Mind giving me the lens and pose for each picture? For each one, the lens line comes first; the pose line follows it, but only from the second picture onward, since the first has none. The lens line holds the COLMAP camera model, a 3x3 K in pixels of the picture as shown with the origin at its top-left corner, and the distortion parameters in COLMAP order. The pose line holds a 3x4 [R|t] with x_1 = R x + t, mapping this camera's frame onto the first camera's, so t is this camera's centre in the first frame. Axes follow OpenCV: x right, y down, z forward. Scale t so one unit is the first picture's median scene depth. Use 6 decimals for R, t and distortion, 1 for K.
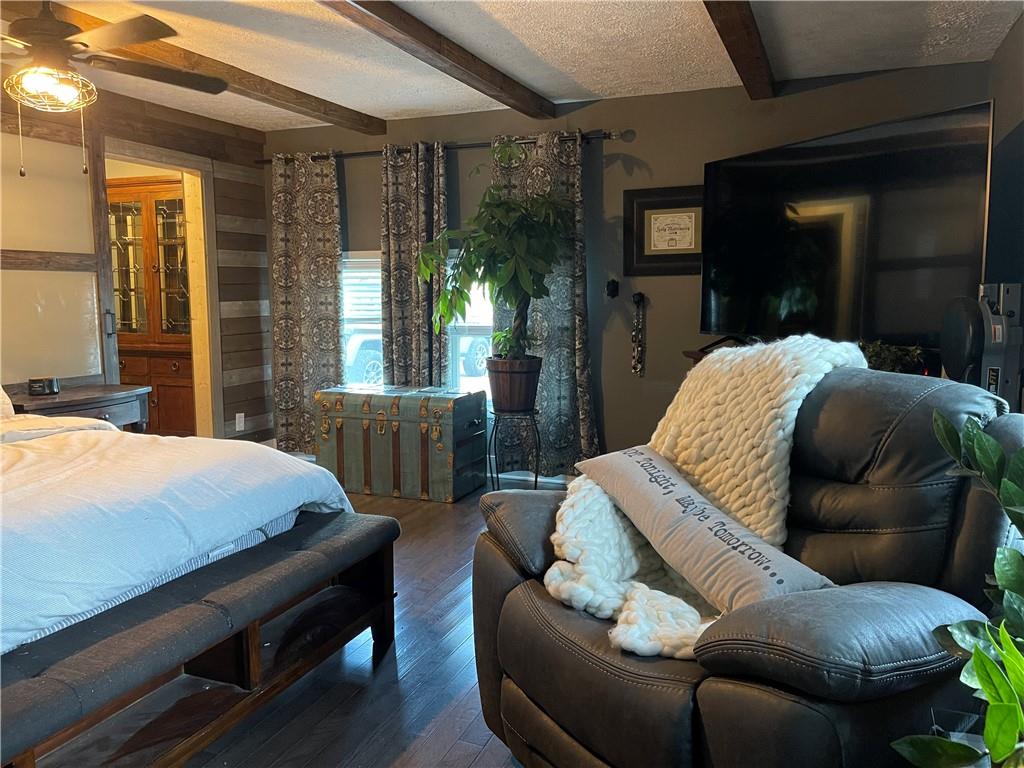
lens RADIAL K [[782.0, 0, 508.3], [0, 782.0, 377.0], [0, 0, 1]] dist [0.051056, -0.064680]
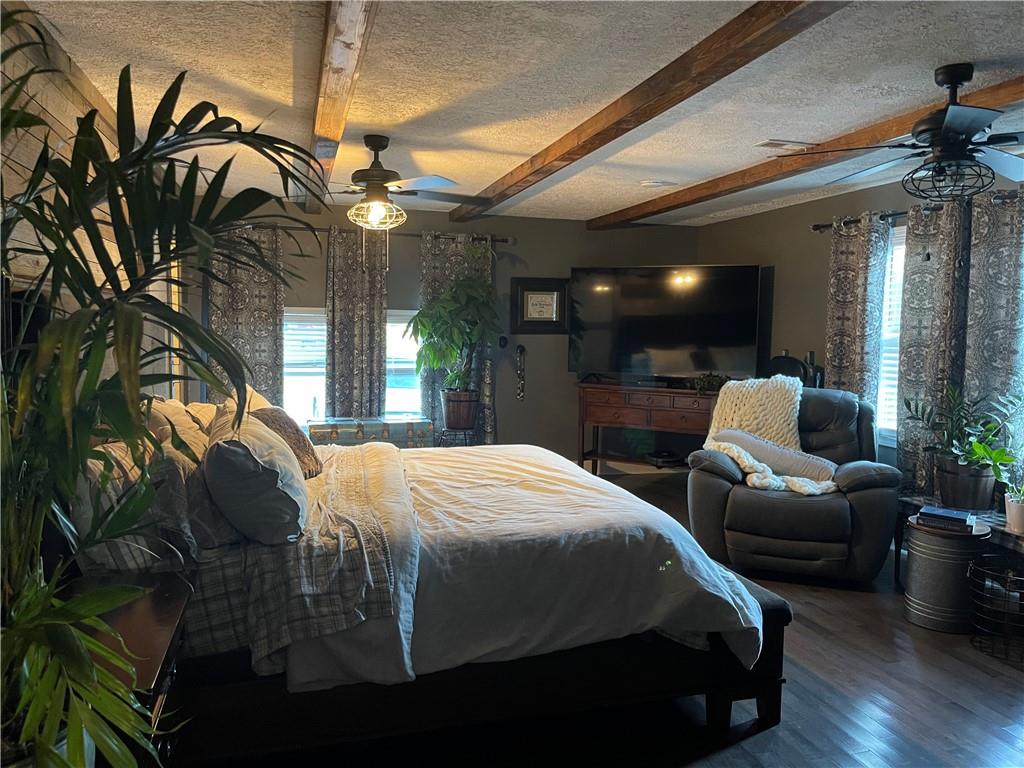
lens RADIAL K [[782.0, 0, 518.8], [0, 782.0, 380.5], [0, 0, 1]] dist [0.051056, -0.064680]
pose [[0.783930, -0.025133, 0.620340, -0.758108], [0.046283, 0.998766, -0.018024, -0.012970], [-0.619121, 0.042841, 0.784126, -0.167628]]
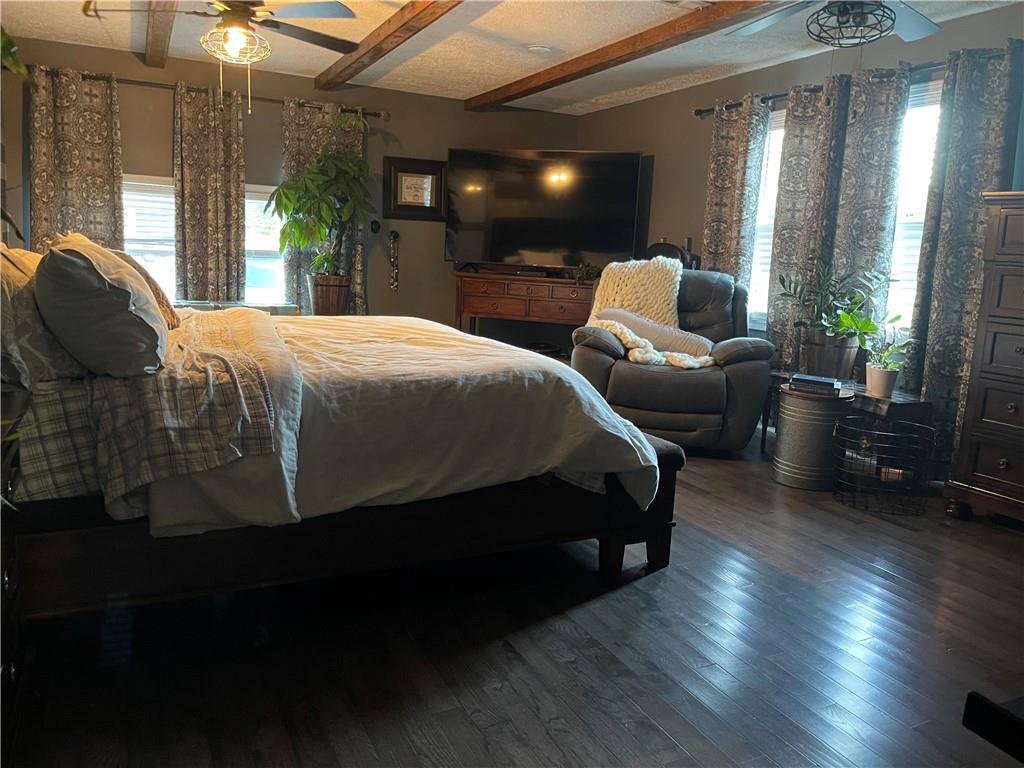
lens RADIAL K [[782.0, 0, 523.1], [0, 782.0, 380.8], [0, 0, 1]] dist [0.051056, -0.064680]
pose [[0.661811, -0.085333, 0.744798, -0.750675], [0.031122, 0.995771, 0.086434, 0.046243], [-0.749024, -0.034023, 0.661668, -0.122292]]
